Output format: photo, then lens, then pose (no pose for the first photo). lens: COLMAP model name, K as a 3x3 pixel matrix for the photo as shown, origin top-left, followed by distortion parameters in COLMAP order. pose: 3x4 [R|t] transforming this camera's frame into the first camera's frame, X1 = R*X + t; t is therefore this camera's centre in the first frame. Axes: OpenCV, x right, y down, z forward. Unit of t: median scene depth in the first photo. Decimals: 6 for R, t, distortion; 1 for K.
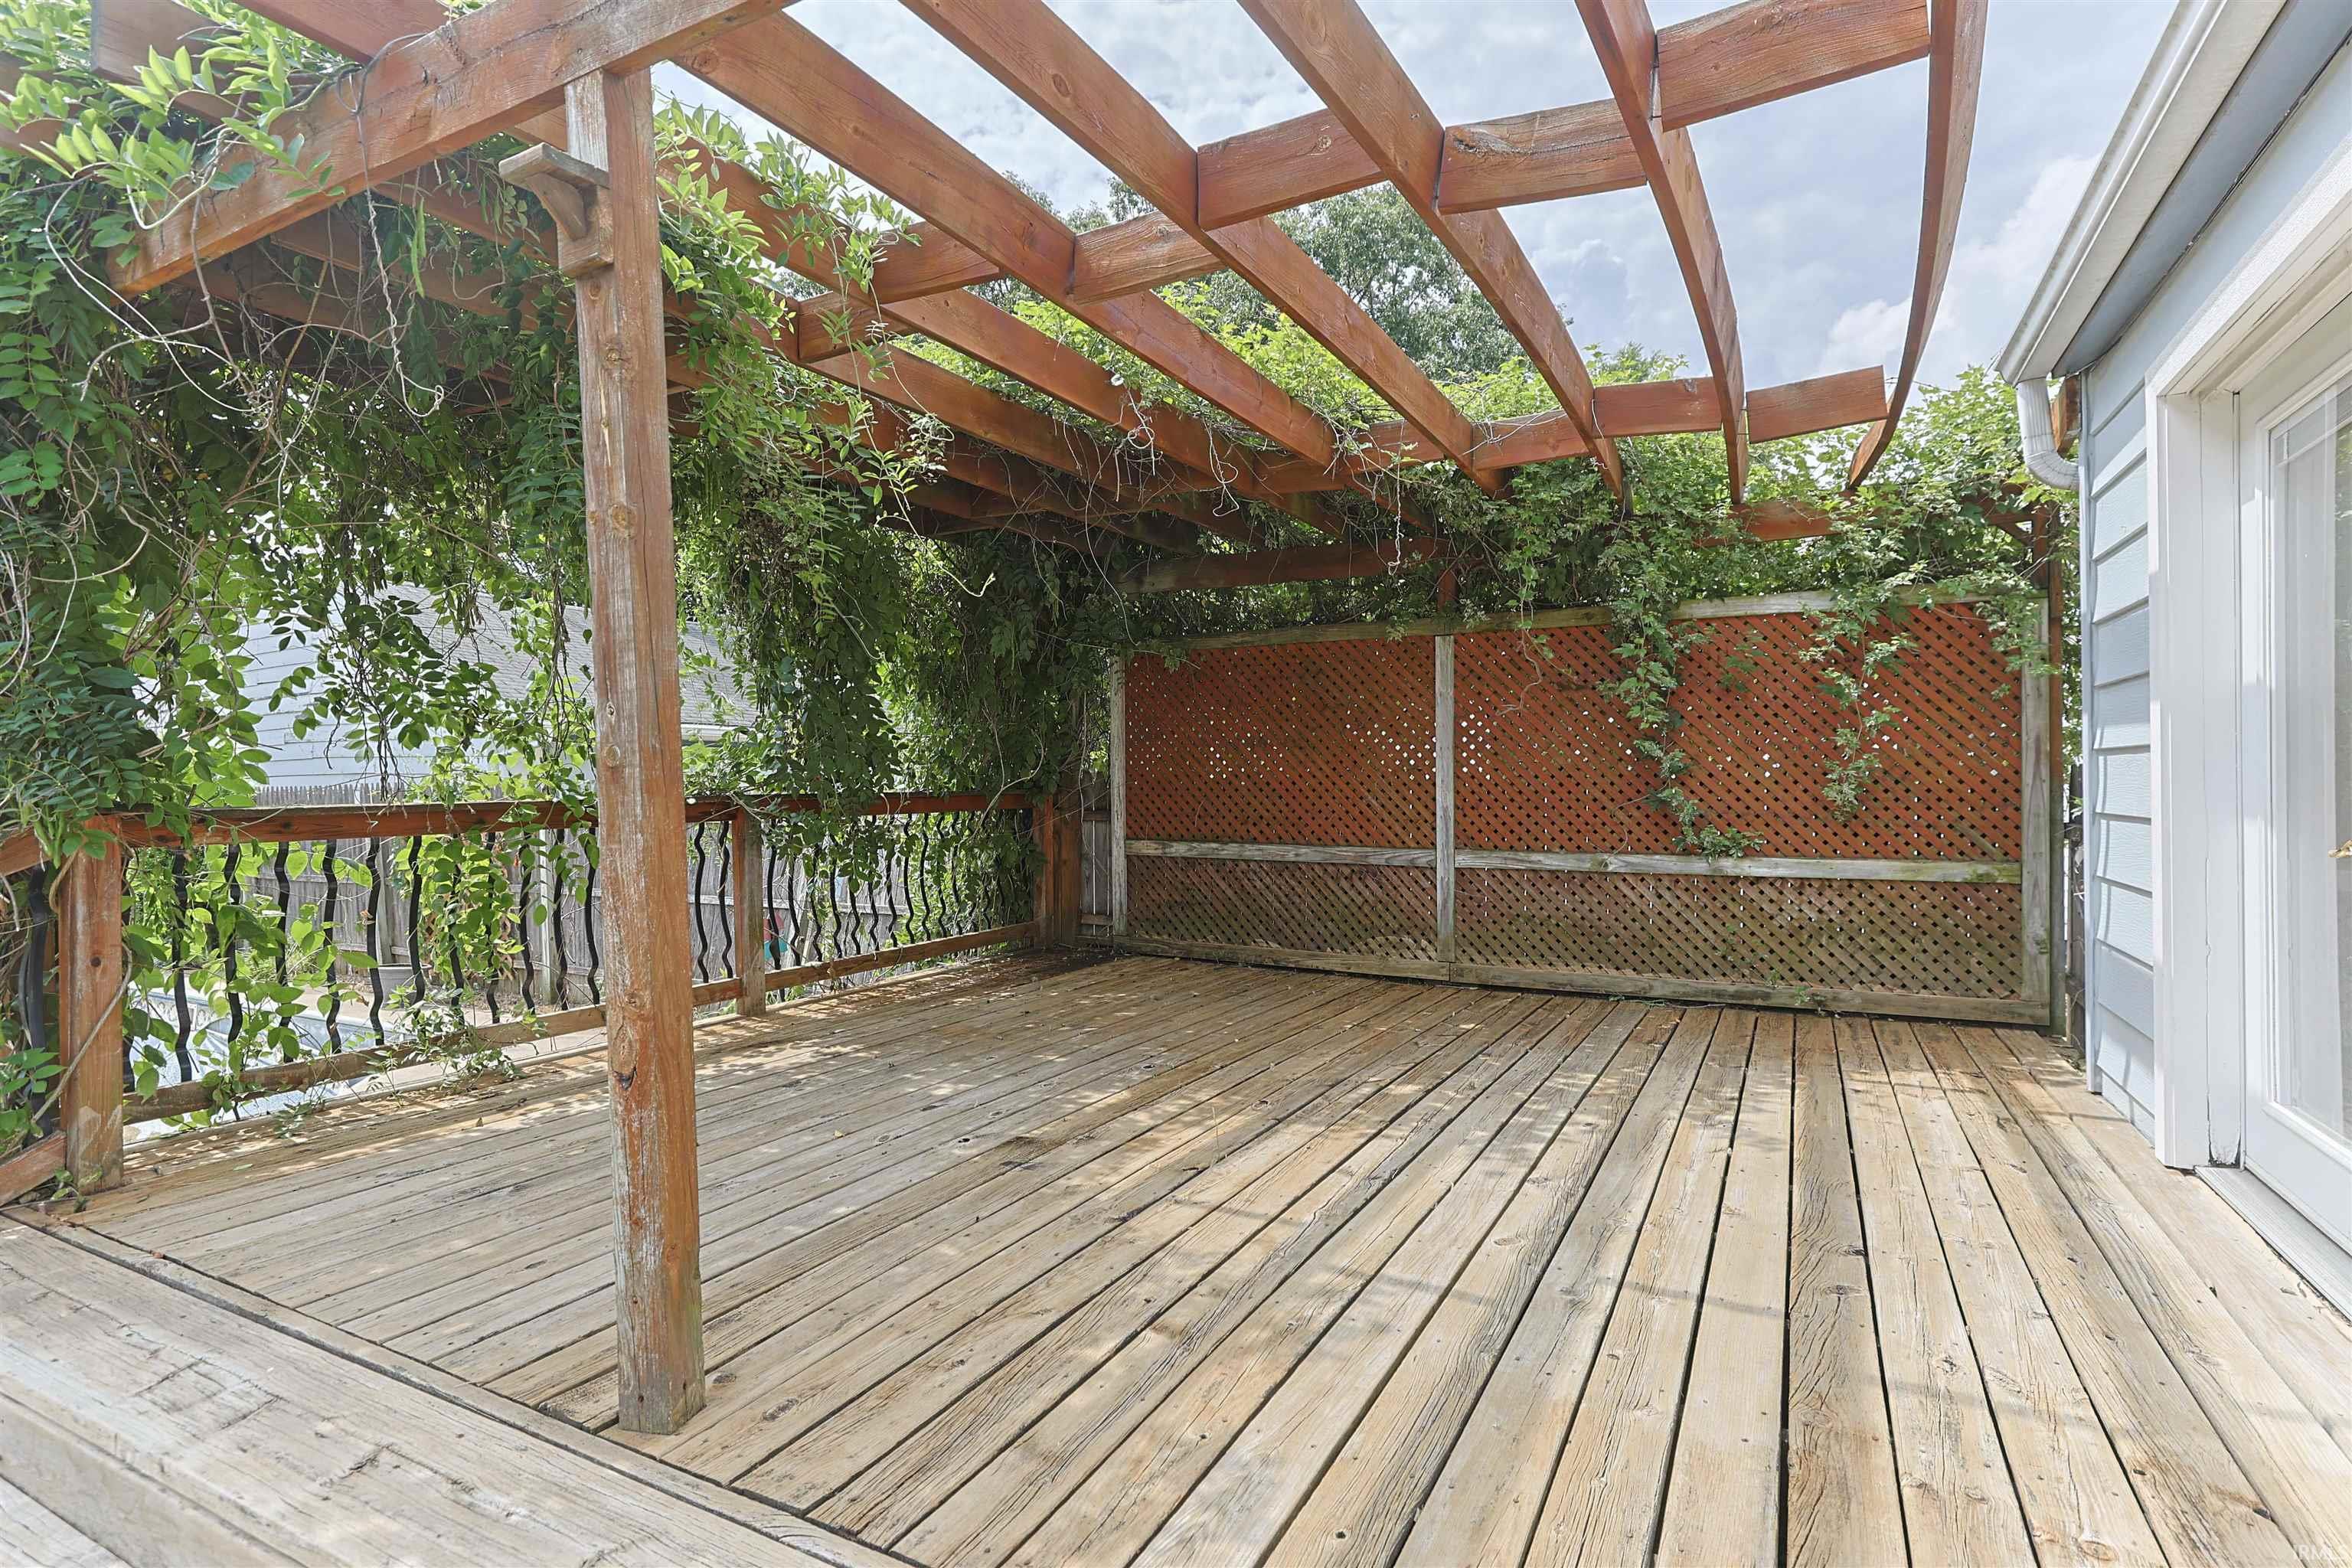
lens RADIAL K [[1098.3, 0, 1176.3], [0, 1098.3, 791.3], [0, 0, 1]] dist [0.001075, 0.001712]
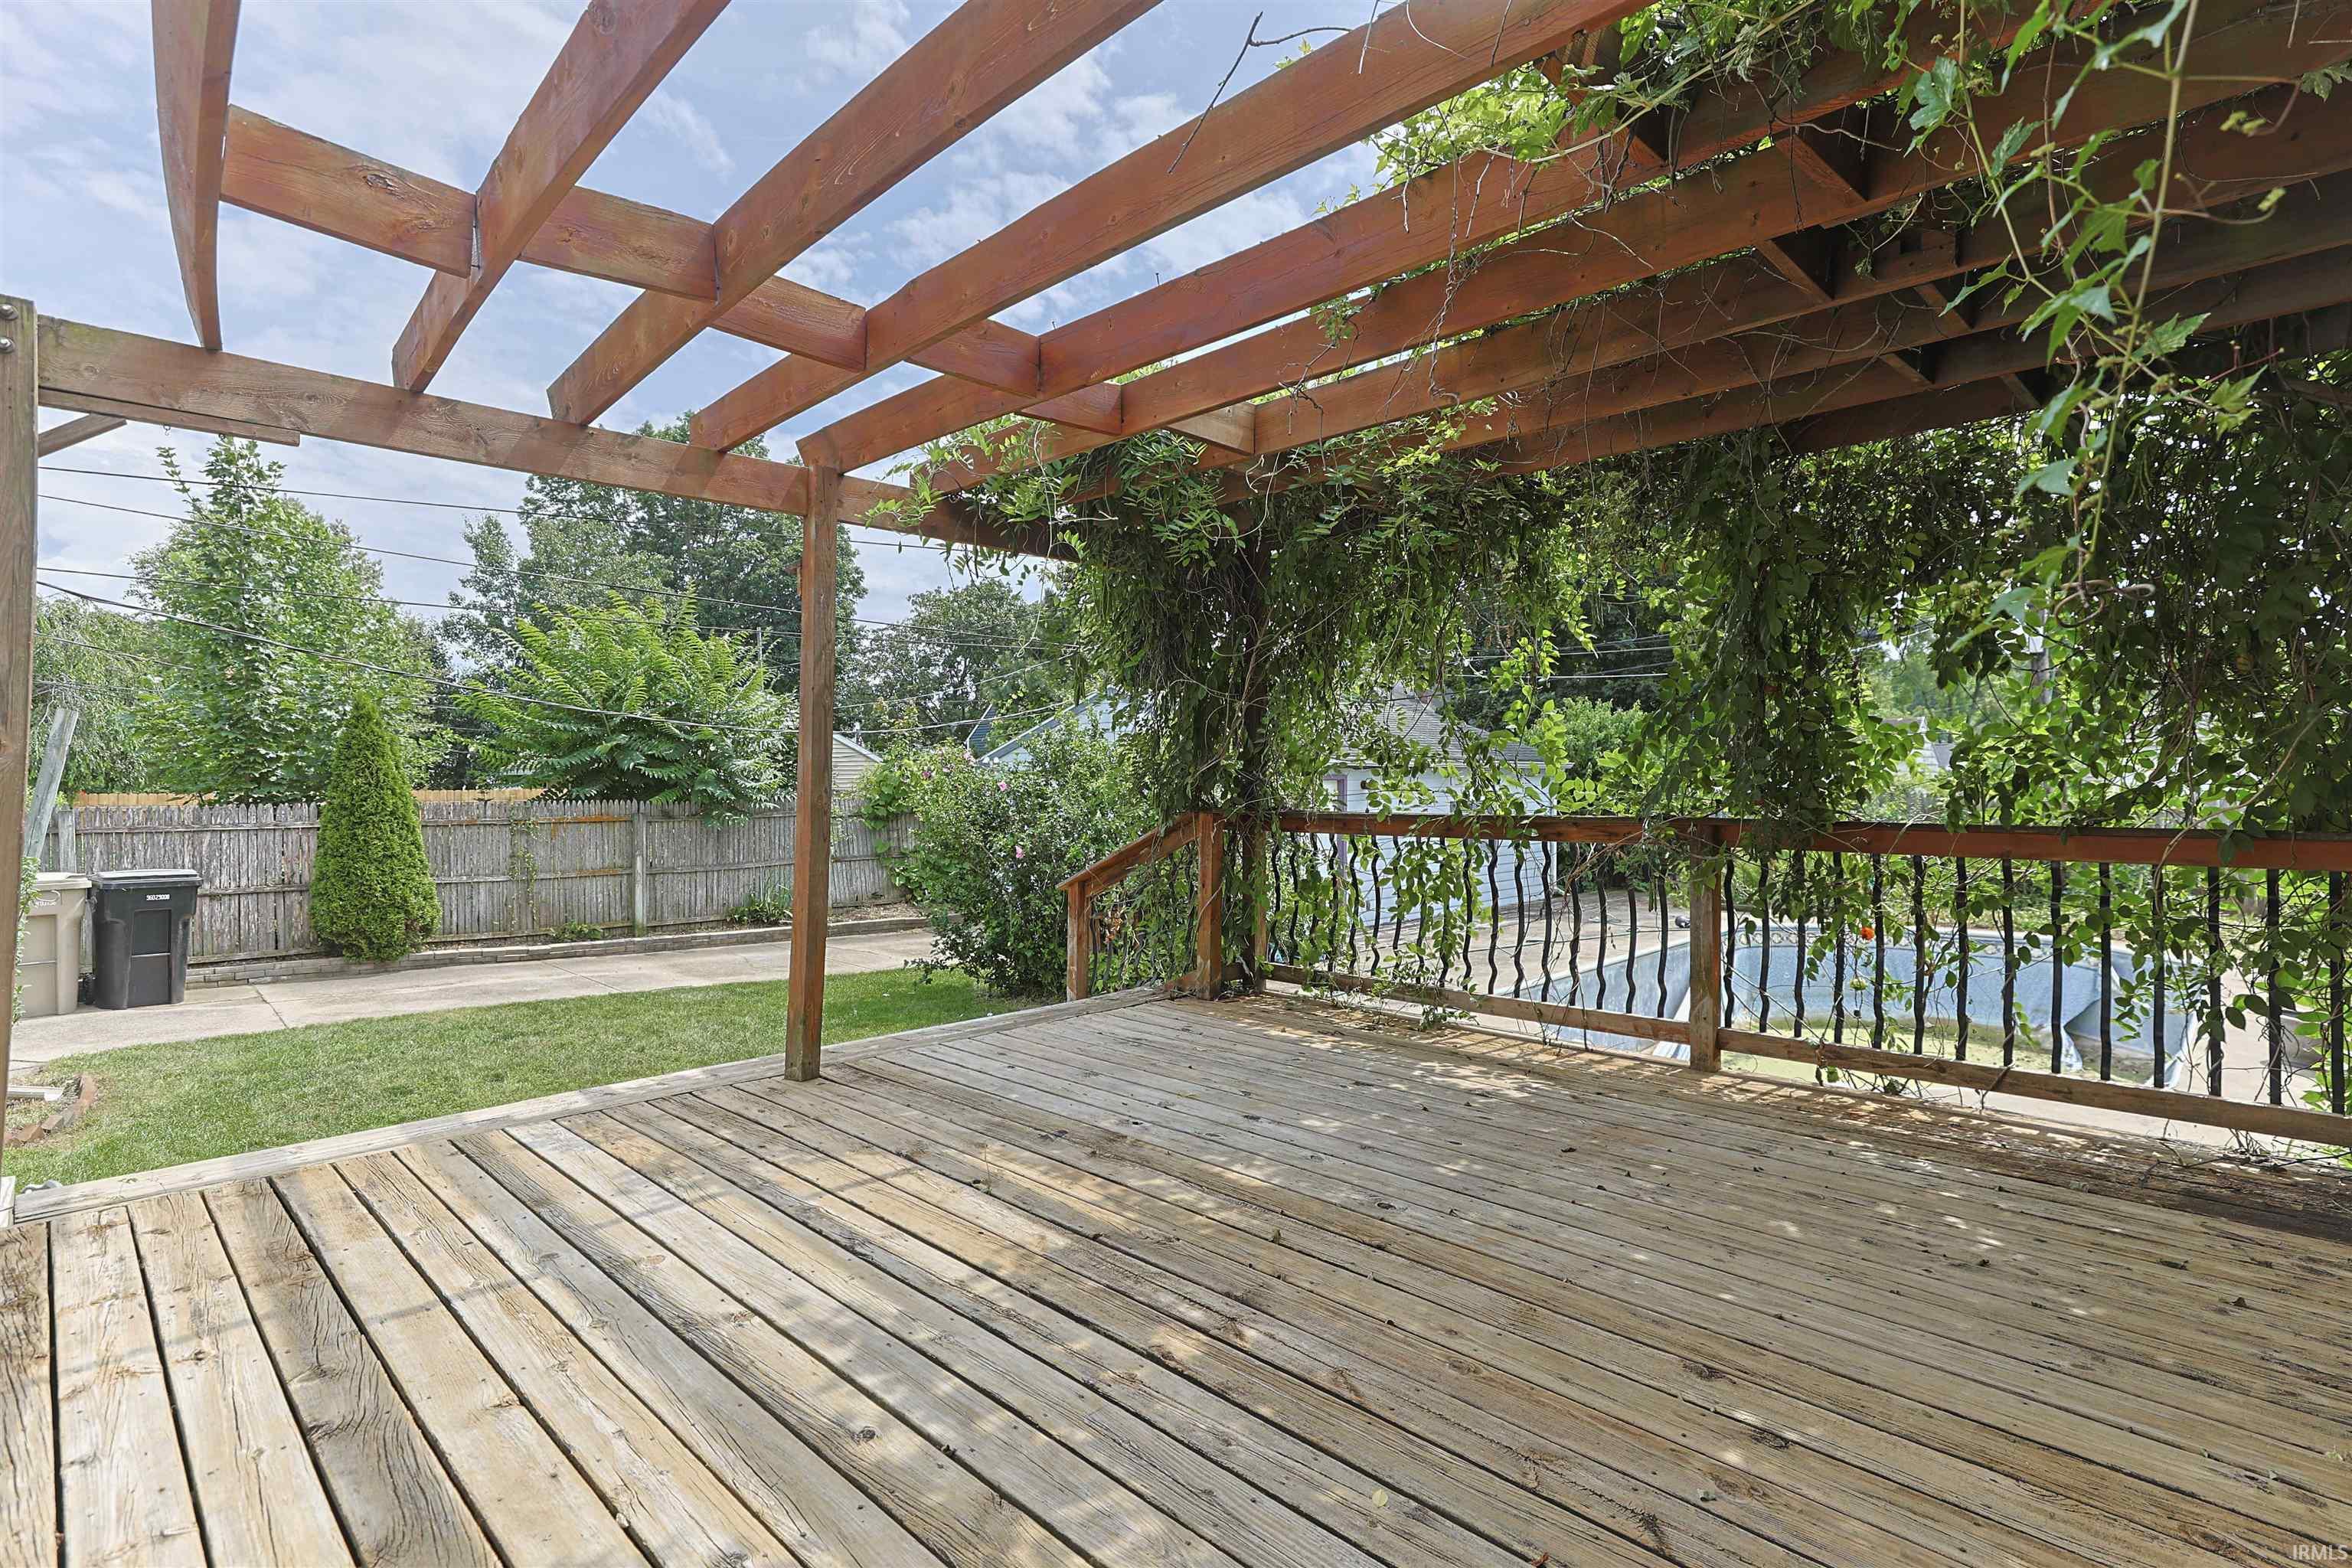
lens RADIAL K [[1098.3, 0, 1174.0], [0, 1098.3, 777.8], [0, 0, 1]] dist [0.001075, 0.001712]
pose [[-0.243650, -0.000792, -0.969863, 0.968451], [-0.003677, 0.999993, 0.000107, -0.046517], [0.969856, 0.003592, -0.243651, 1.397543]]
